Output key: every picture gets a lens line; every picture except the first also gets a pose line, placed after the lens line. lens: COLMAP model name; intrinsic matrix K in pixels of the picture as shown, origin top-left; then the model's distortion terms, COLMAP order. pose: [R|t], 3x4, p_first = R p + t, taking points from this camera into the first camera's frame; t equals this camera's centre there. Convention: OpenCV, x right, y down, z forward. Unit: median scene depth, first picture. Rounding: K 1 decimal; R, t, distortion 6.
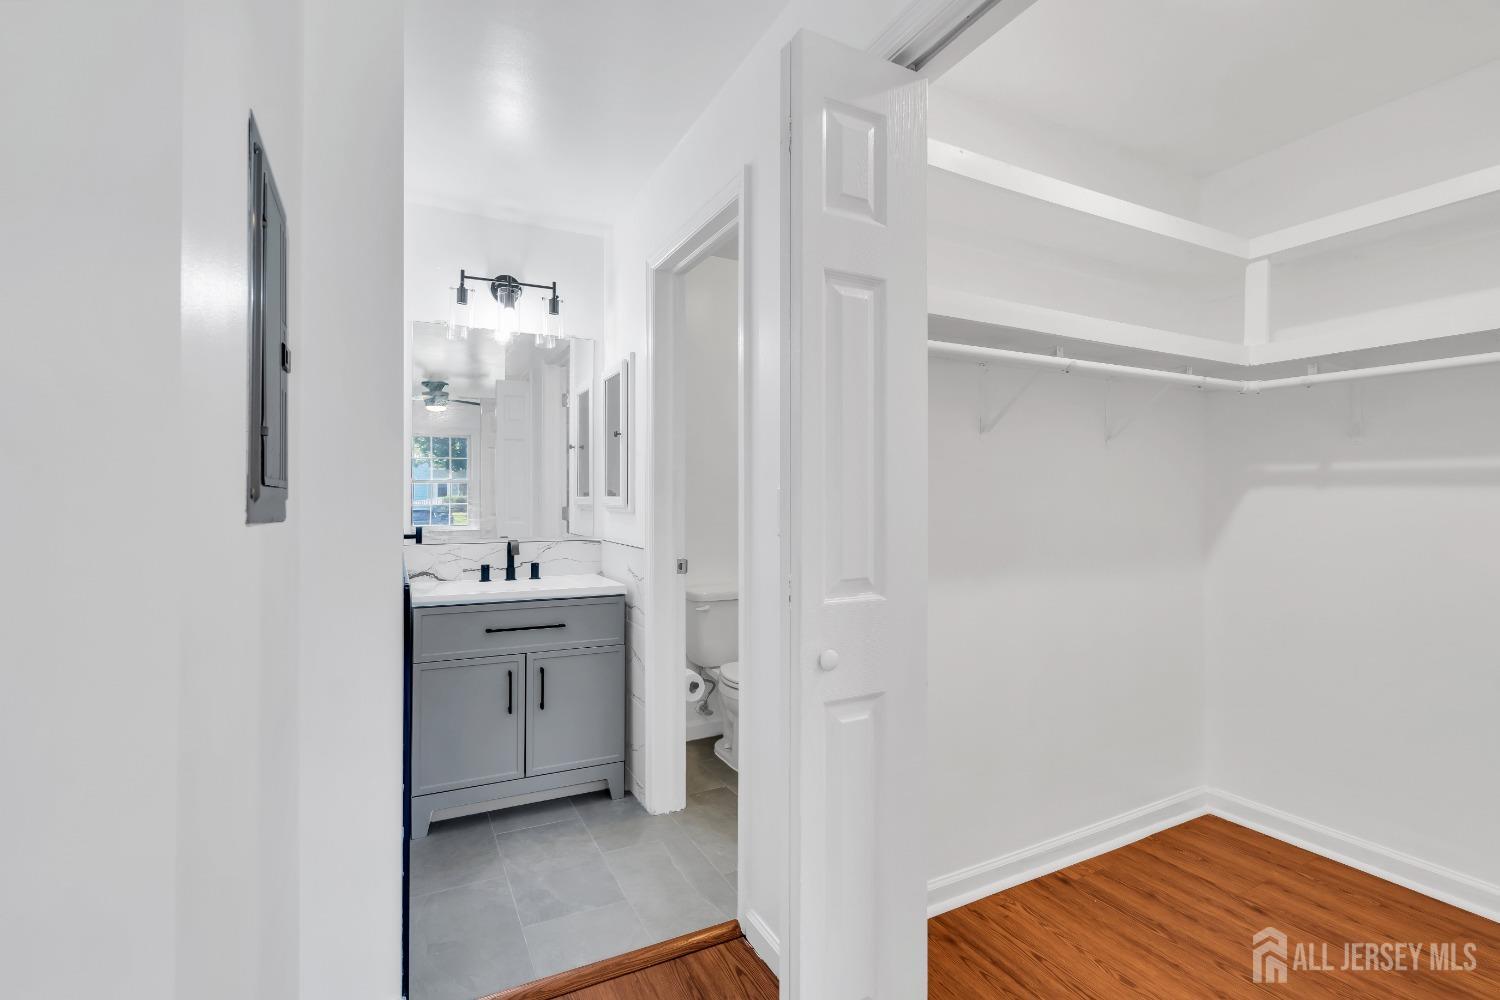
lens RADIAL K [[689.1, 0, 749.9], [0, 689.1, 499.0], [0, 0, 1]] dist [-0.001688, 0.002102]
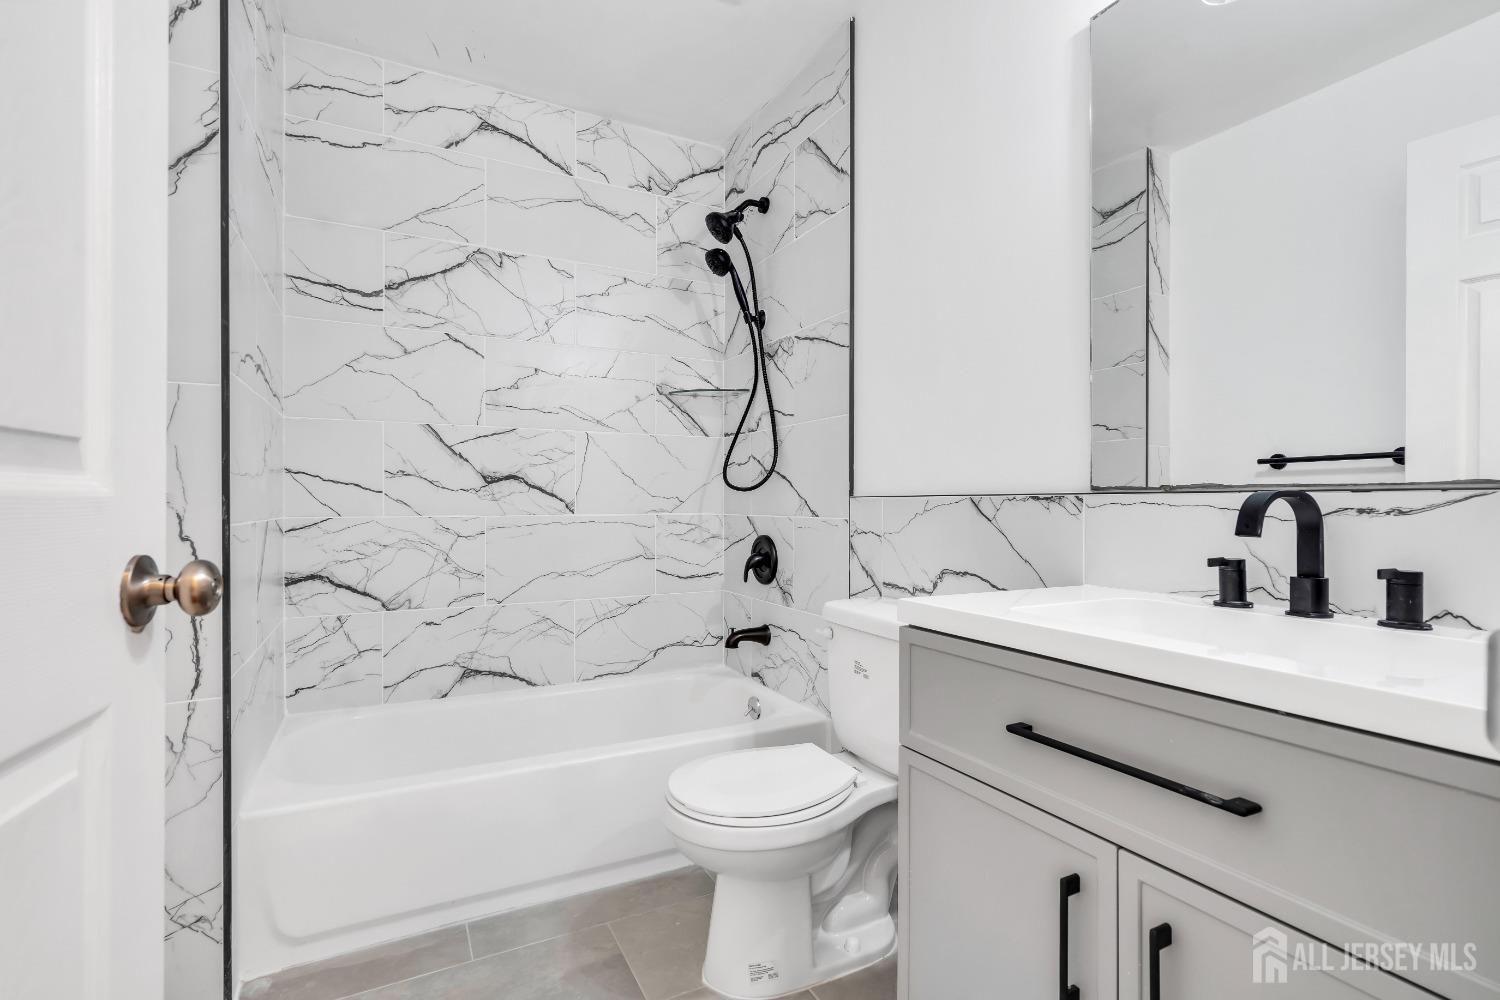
lens RADIAL K [[689.1, 0, 749.9], [0, 689.1, 505.0], [0, 0, 1]] dist [-0.001688, 0.002102]
pose [[0.000362, -0.007914, -0.999969, -0.022409], [-0.002376, 0.999966, -0.007914, 0.069084], [0.999997, 0.002379, 0.000344, 0.739979]]
